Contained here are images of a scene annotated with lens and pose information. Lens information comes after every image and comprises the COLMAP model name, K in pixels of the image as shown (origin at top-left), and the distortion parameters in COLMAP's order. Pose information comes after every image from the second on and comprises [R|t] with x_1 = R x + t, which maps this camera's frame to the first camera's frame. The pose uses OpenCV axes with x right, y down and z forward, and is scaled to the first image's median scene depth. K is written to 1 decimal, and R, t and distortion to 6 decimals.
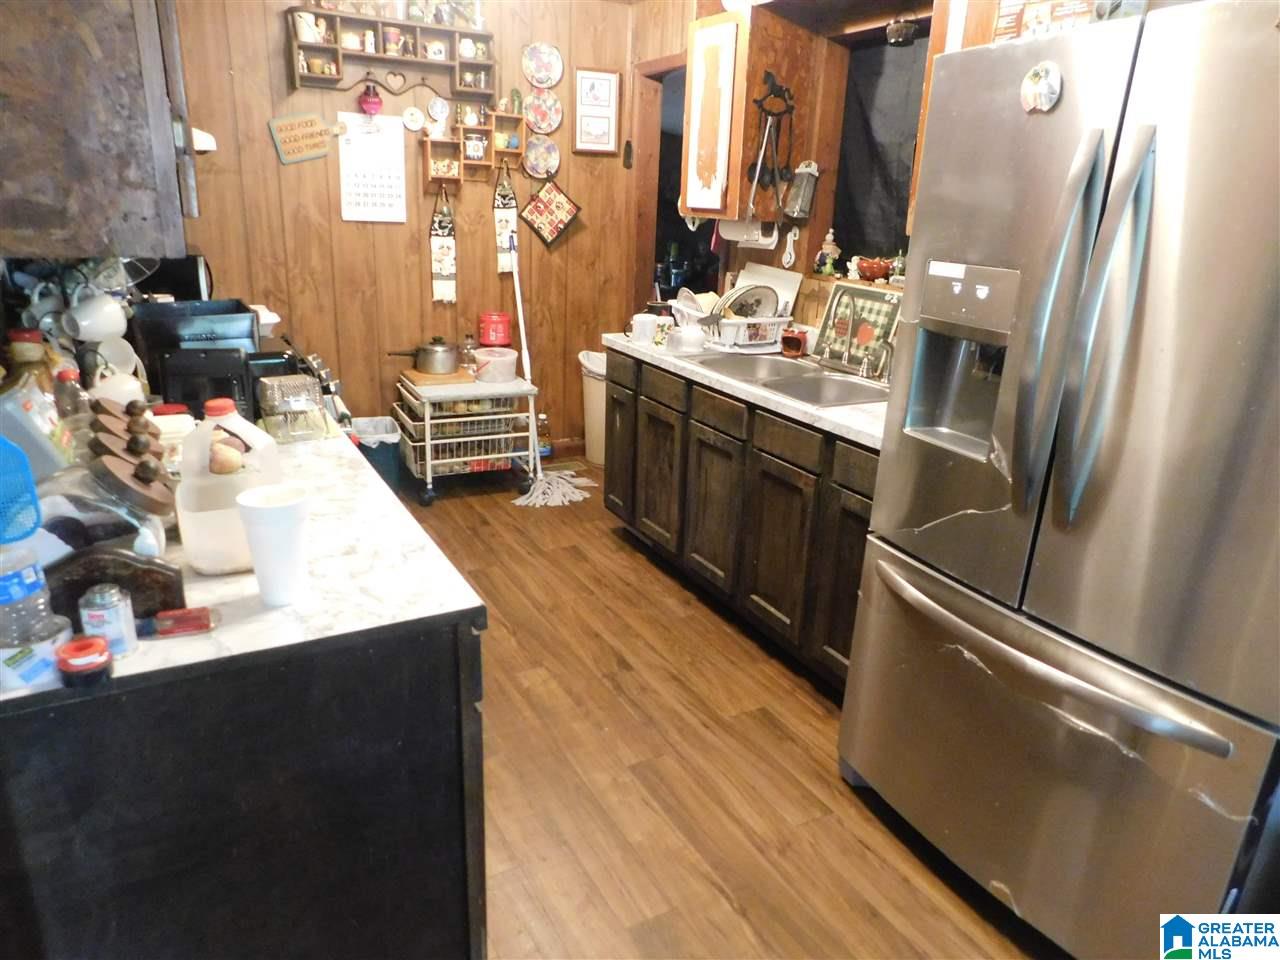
lens RADIAL K [[839.7, 0, 636.9], [0, 839.7, 481.6], [0, 0, 1]] dist [-0.001677, 0.002589]
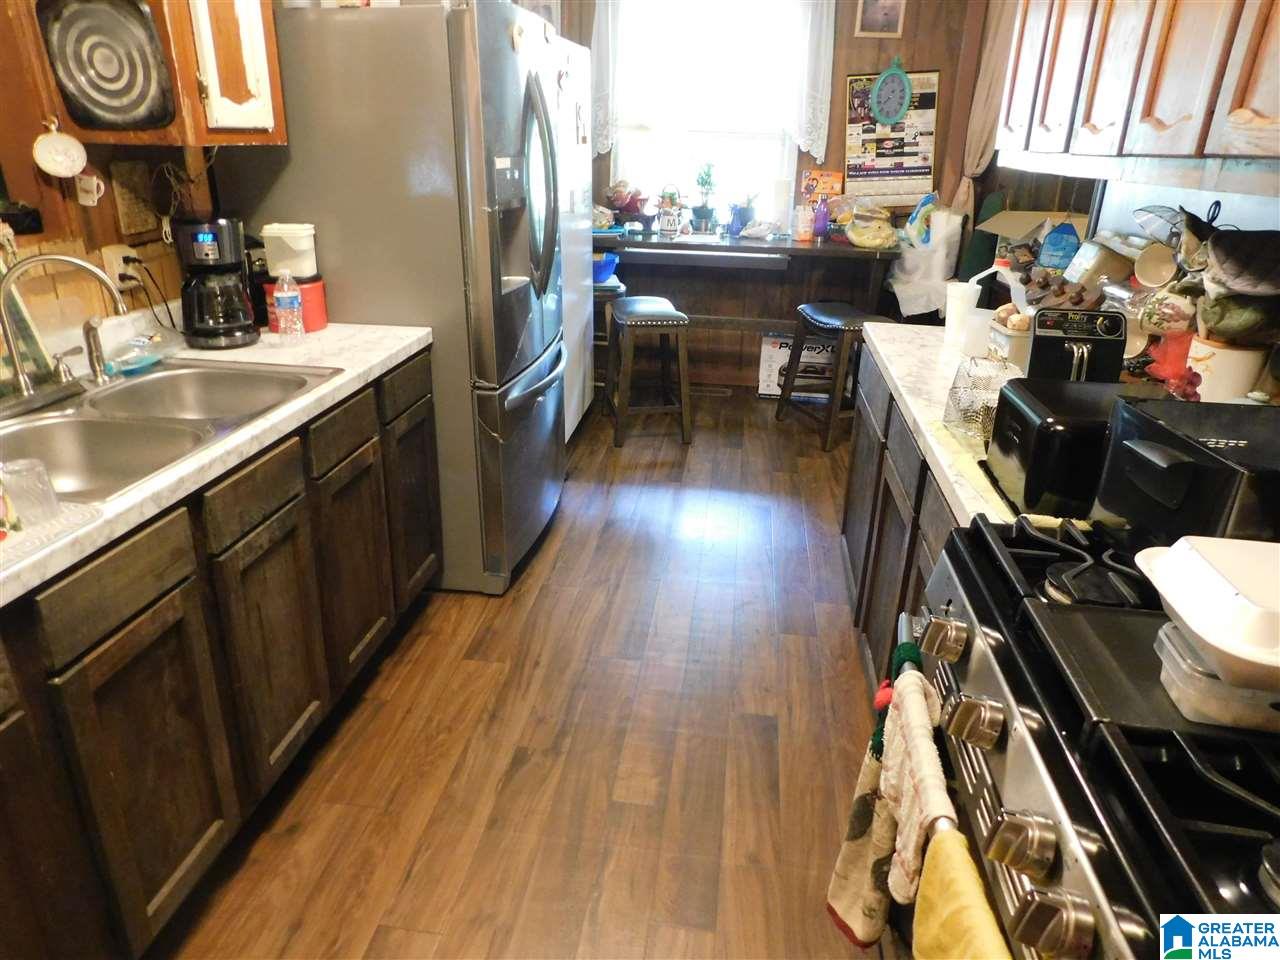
lens RADIAL K [[839.7, 0, 635.8], [0, 839.7, 475.5], [0, 0, 1]] dist [-0.001677, 0.002589]
pose [[-0.796568, -0.286004, 0.532618, -0.432575], [0.136859, 0.772832, 0.619677, -0.435700], [-0.588854, 0.566508, -0.576471, 1.255066]]
